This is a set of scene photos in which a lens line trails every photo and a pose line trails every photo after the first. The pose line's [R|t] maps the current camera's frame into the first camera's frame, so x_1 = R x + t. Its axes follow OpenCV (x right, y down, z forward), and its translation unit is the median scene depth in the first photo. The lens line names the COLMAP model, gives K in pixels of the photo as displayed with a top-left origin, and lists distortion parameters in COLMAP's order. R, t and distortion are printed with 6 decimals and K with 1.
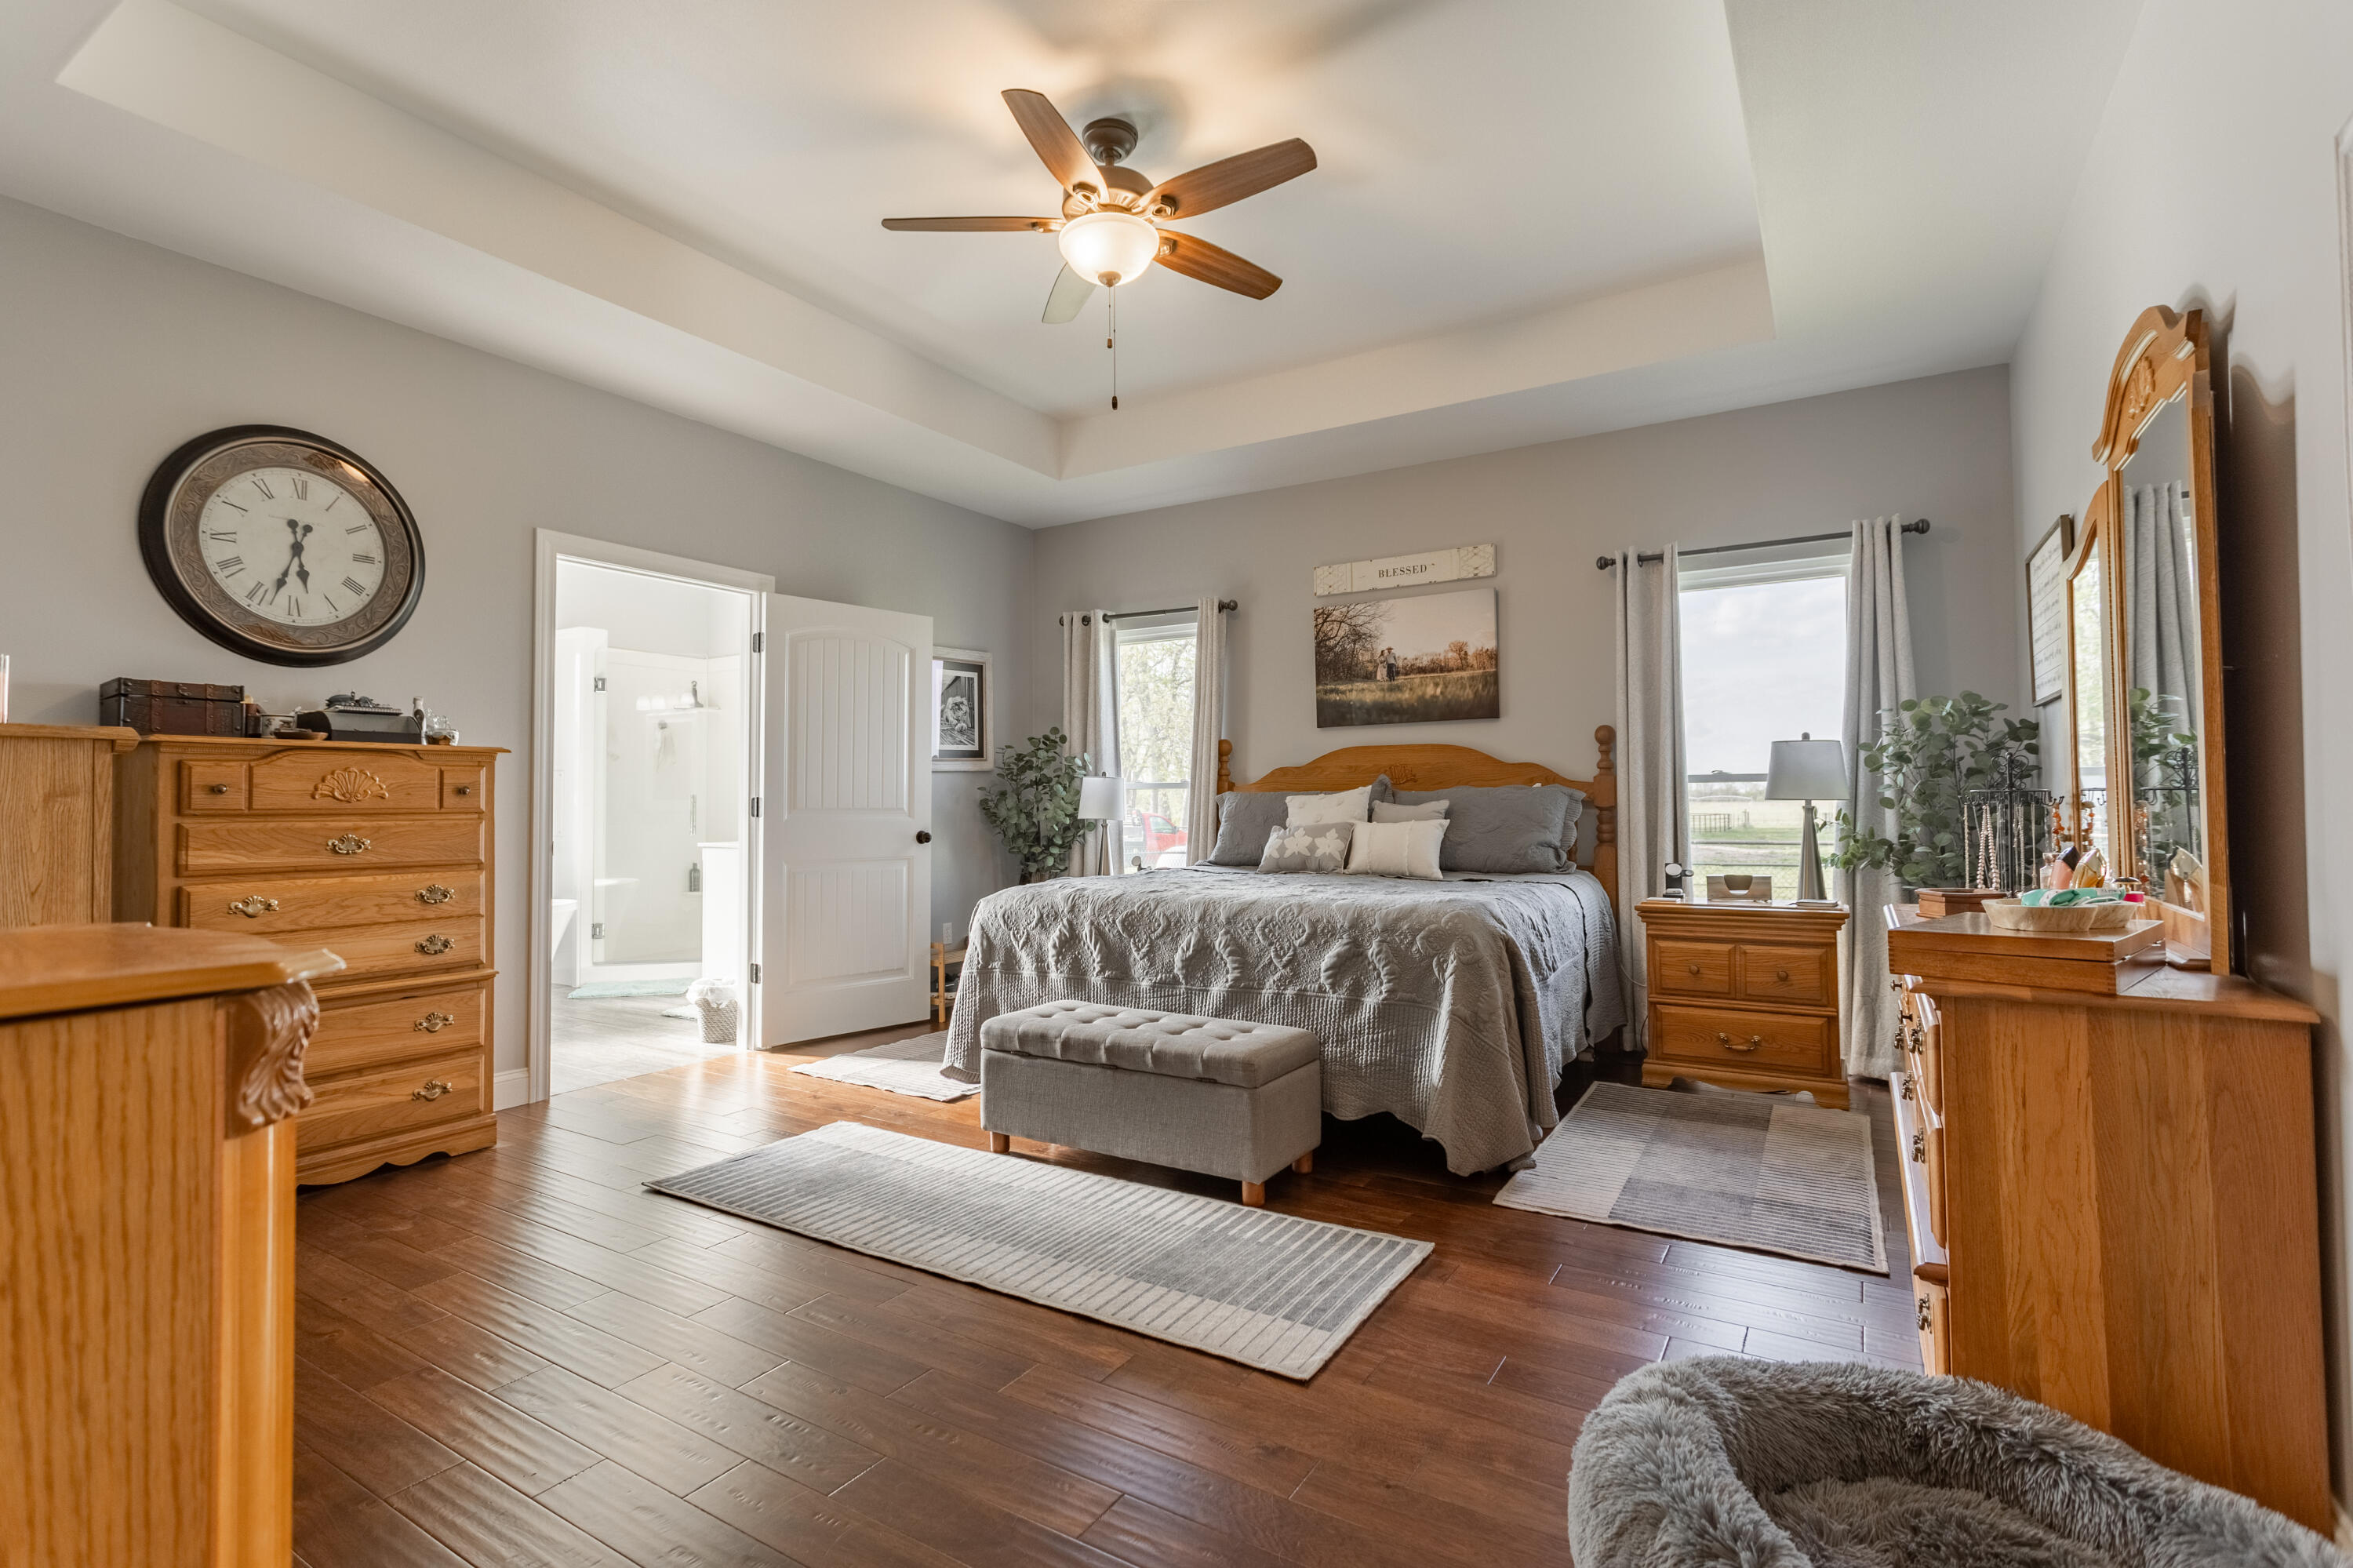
lens RADIAL K [[1104.9, 0, 1165.4], [0, 1104.9, 773.7], [0, 0, 1]] dist [-0.004454, -0.000385]
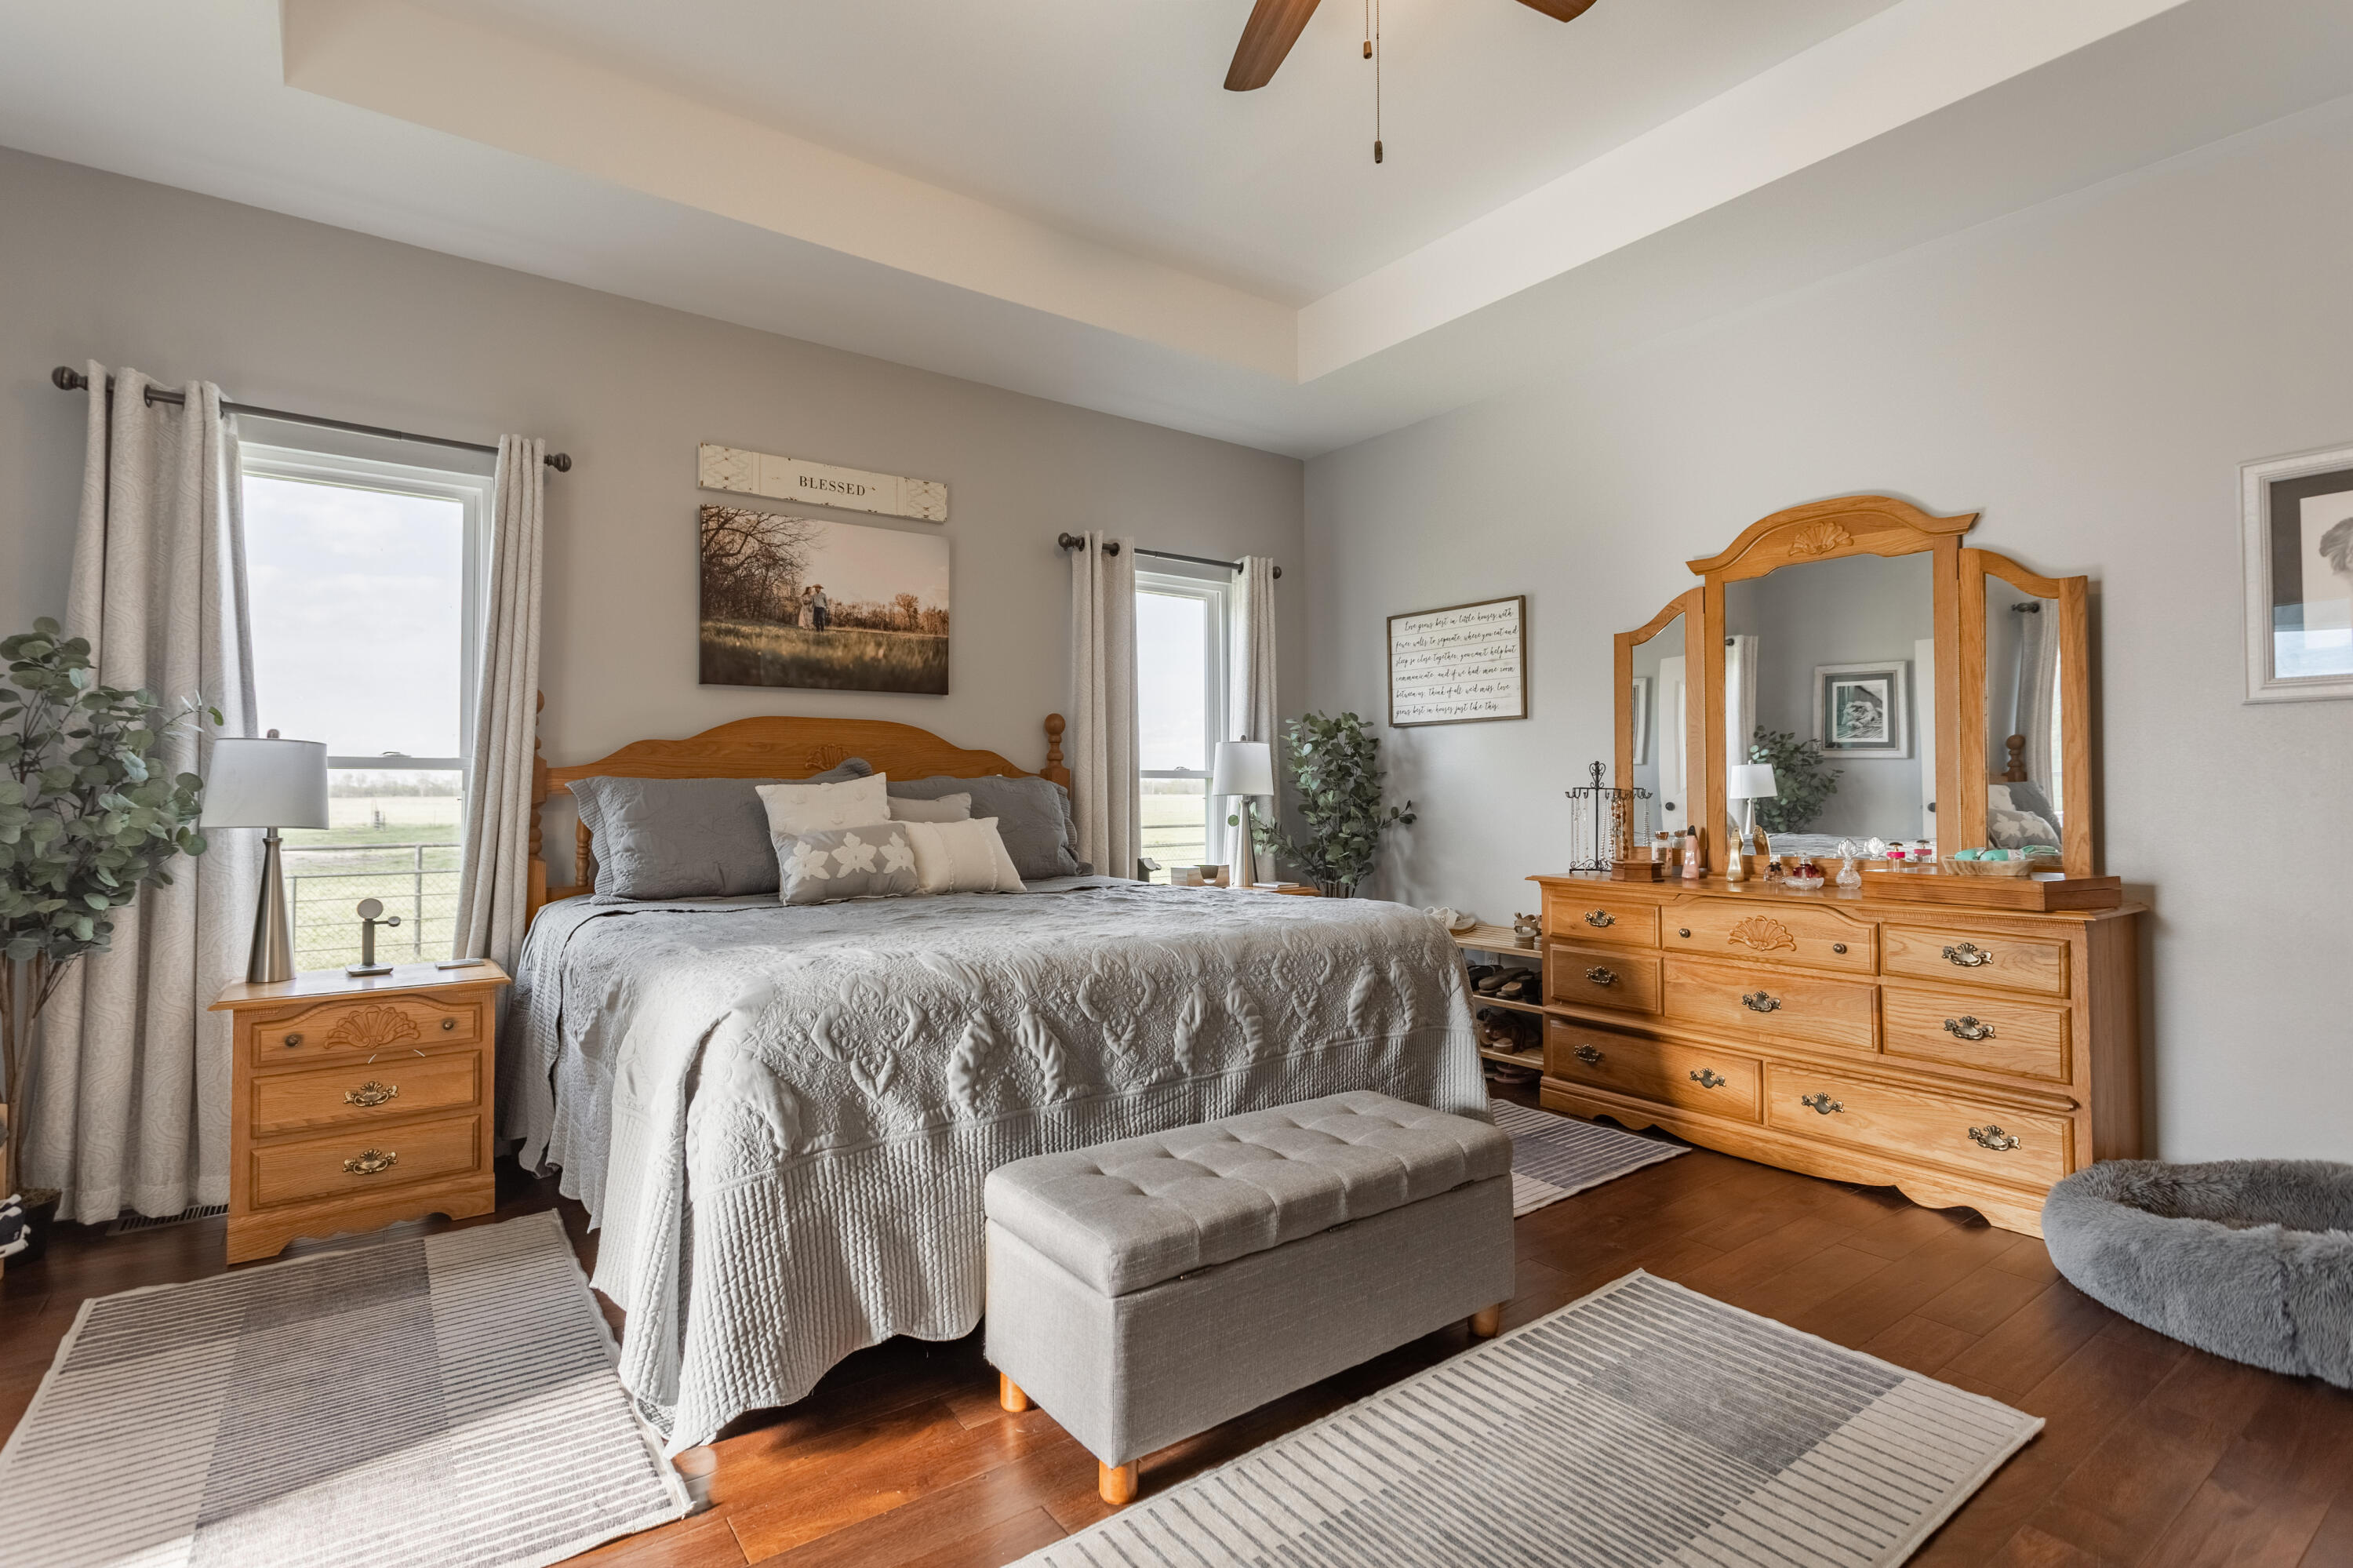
lens RADIAL K [[1104.9, 0, 1165.4], [0, 1104.9, 773.7], [0, 0, 1]] dist [-0.004454, -0.000385]
pose [[0.381499, 0.023416, 0.924073, -0.452422], [-0.024758, 0.999579, -0.015108, 0.019370], [-0.924038, -0.017114, 0.381918, 0.594481]]
